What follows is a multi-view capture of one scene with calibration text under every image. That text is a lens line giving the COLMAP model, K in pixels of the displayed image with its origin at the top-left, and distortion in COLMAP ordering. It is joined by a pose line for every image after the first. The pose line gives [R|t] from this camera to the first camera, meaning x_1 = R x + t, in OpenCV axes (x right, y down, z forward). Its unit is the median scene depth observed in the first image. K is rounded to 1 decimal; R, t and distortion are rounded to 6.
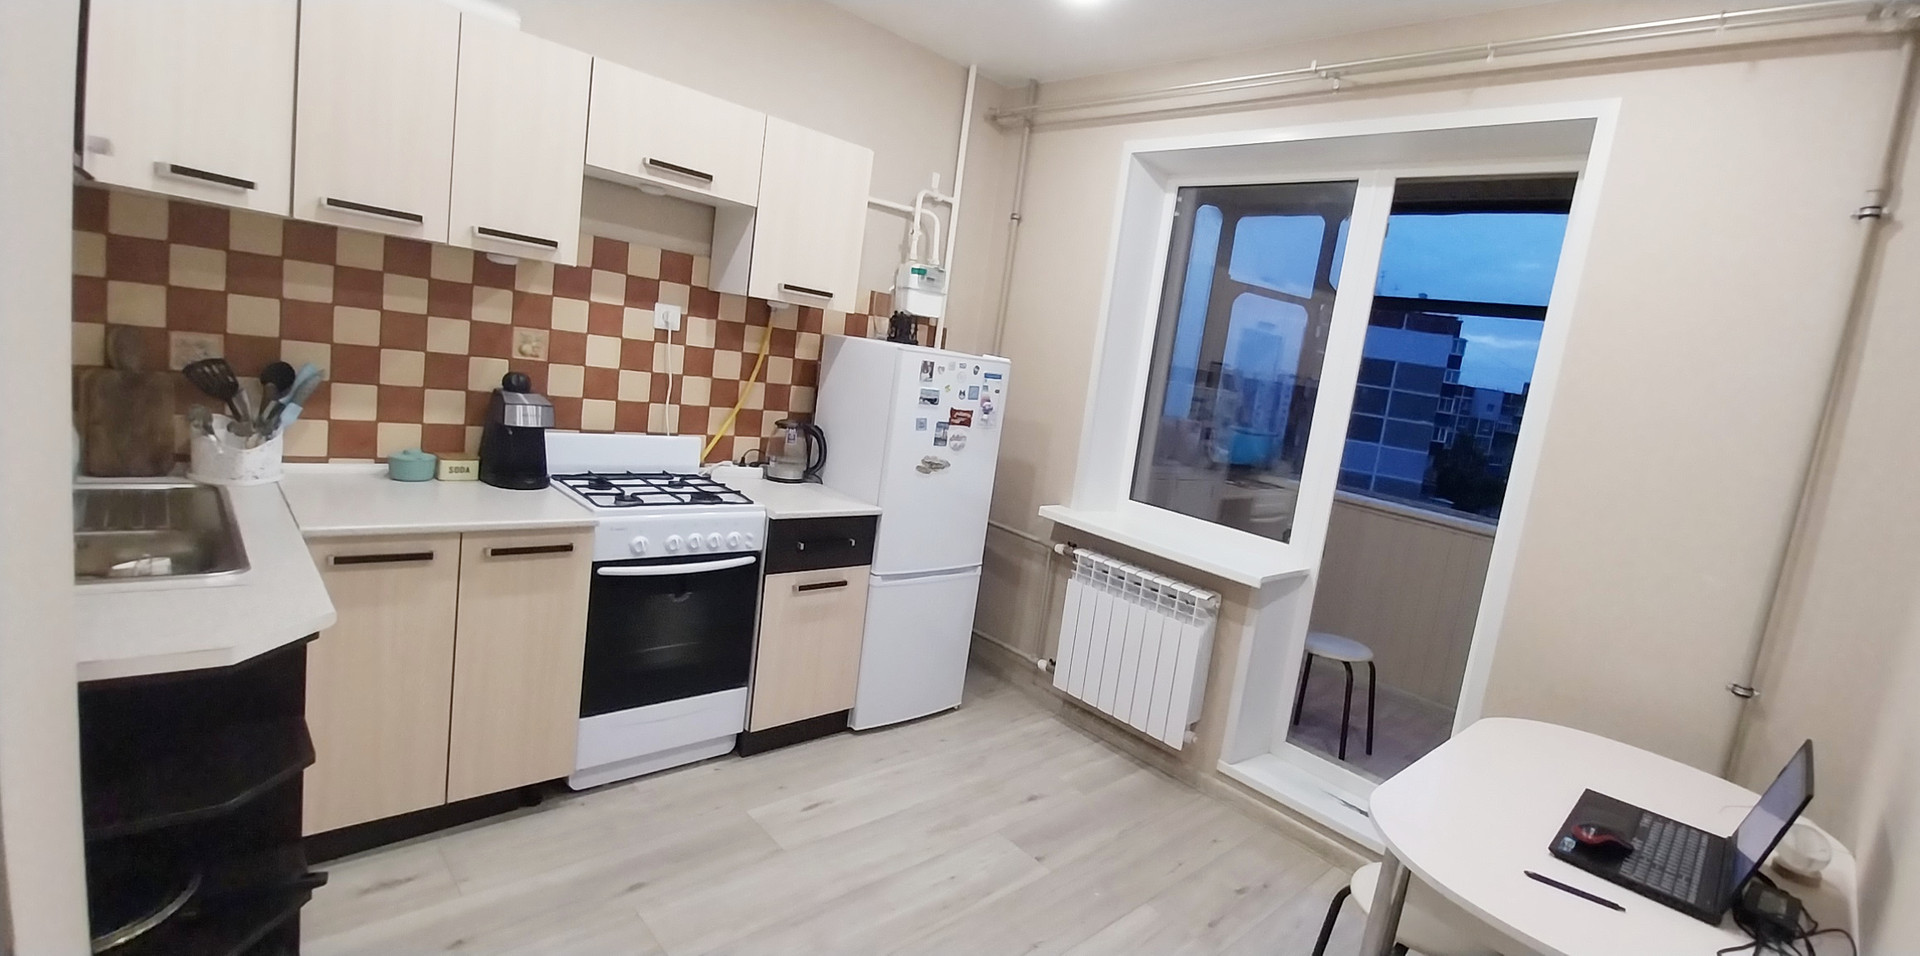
lens RADIAL K [[860.3, 0, 960.0], [0, 860.3, 478.0], [0, 0, 1]] dist [-0.001556, -0.000157]
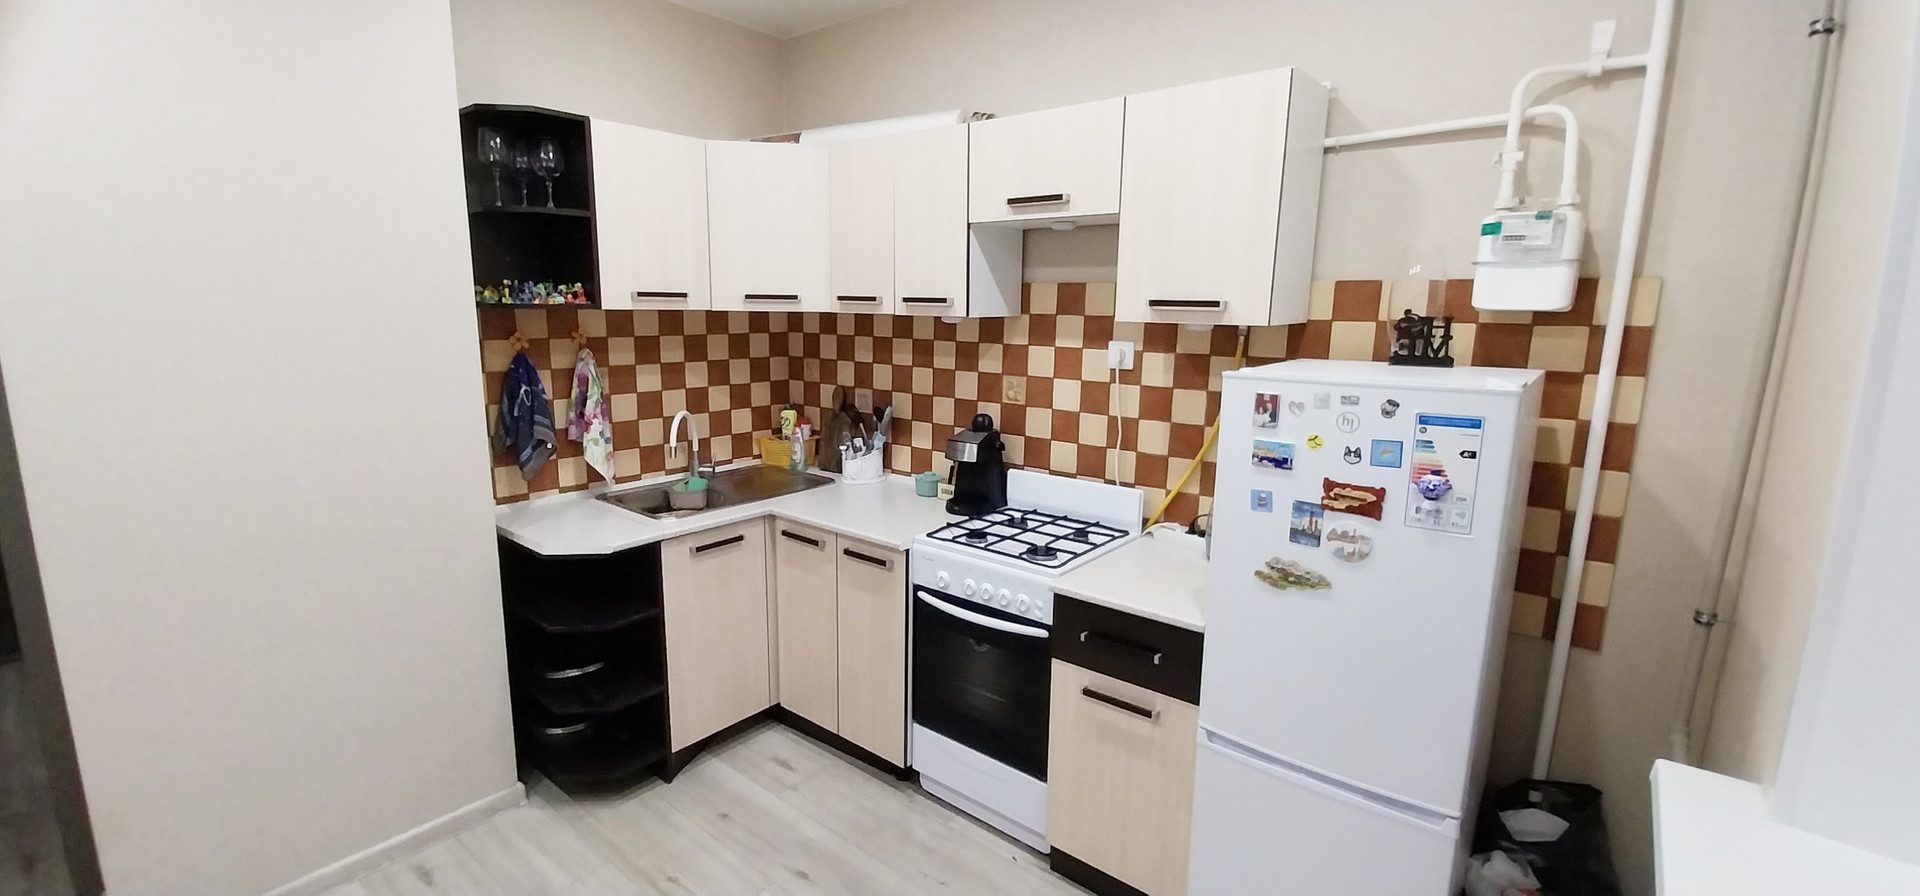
lens RADIAL K [[786.3, 0, 995.9], [0, 786.3, 457.3], [0, 0, 1]] dist [0.002315, 0.000010]
pose [[0.149639, 0.045596, -0.987689, 0.459069], [-0.136519, 0.990321, 0.025034, -0.081308], [0.979271, 0.131092, 0.154415, 0.743358]]
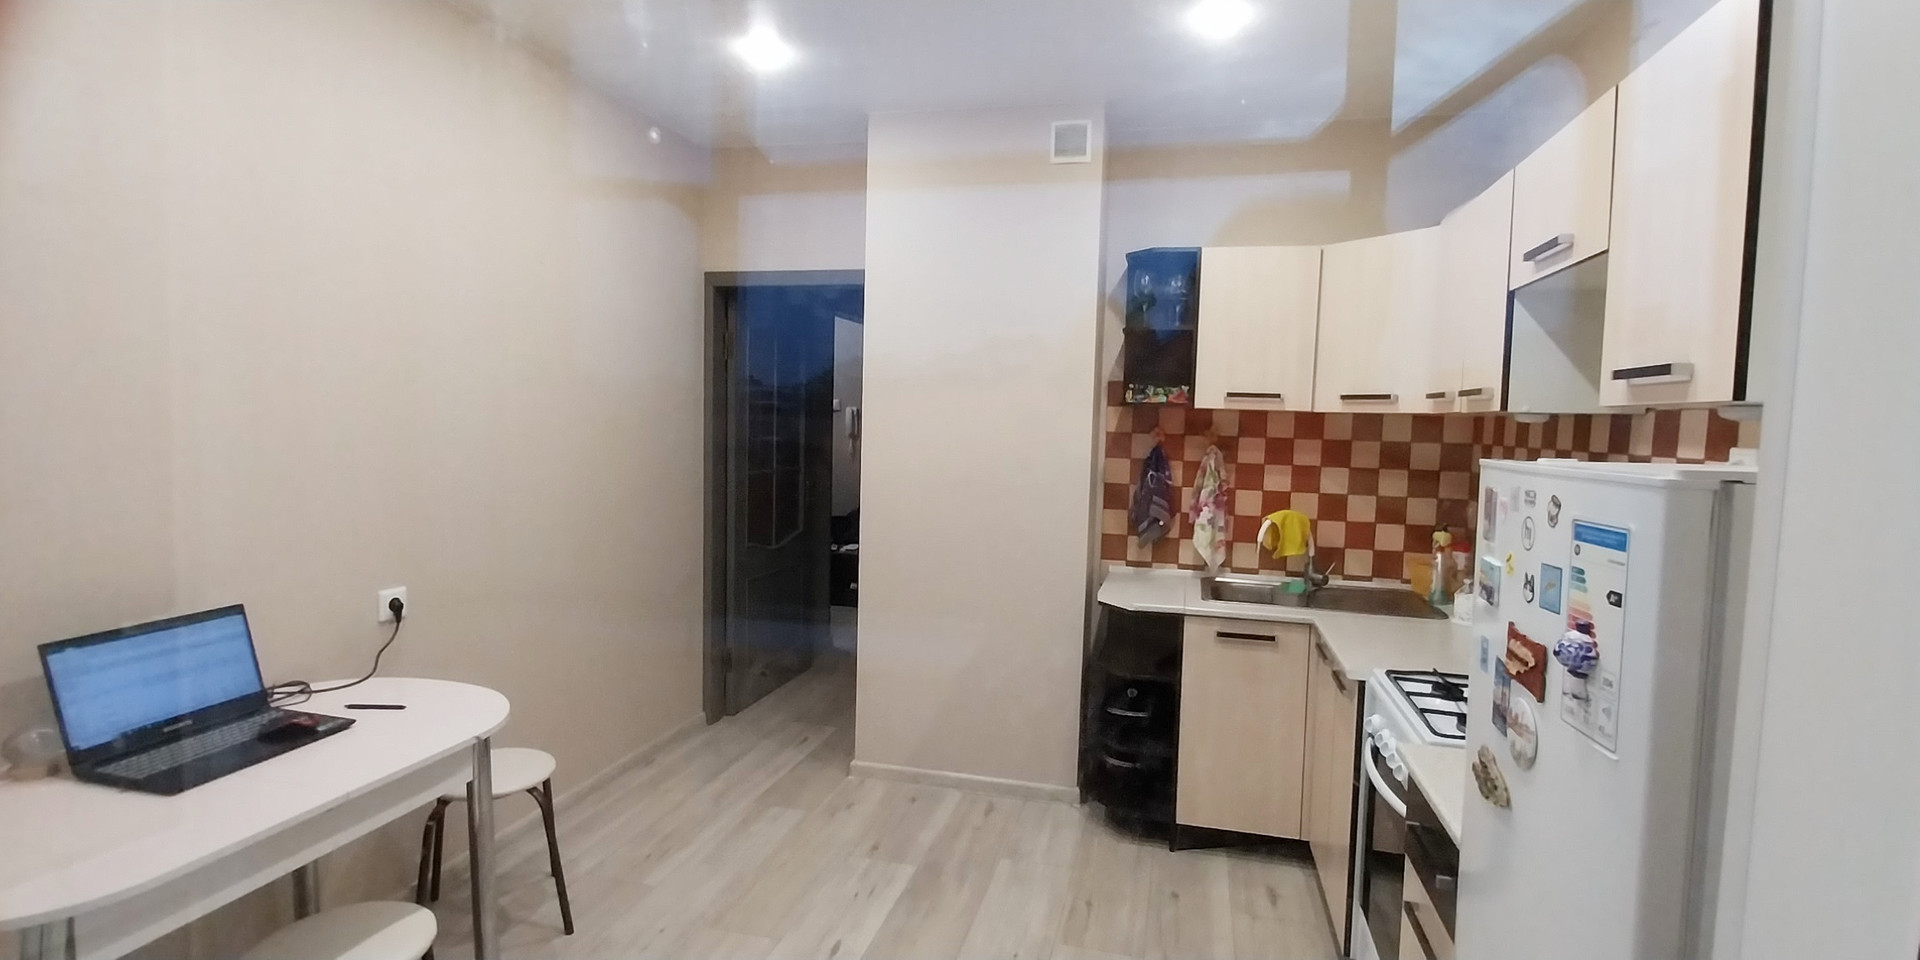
lens RADIAL K [[860.3, 0, 960.0], [0, 860.3, 480.0], [0, 0, 1]] dist [-0.001556, -0.000157]
pose [[-0.815449, -0.127605, -0.564588, 0.373514], [-0.229195, 0.966856, 0.112510, -0.128300], [0.531519, 0.221147, -0.817668, 1.187124]]
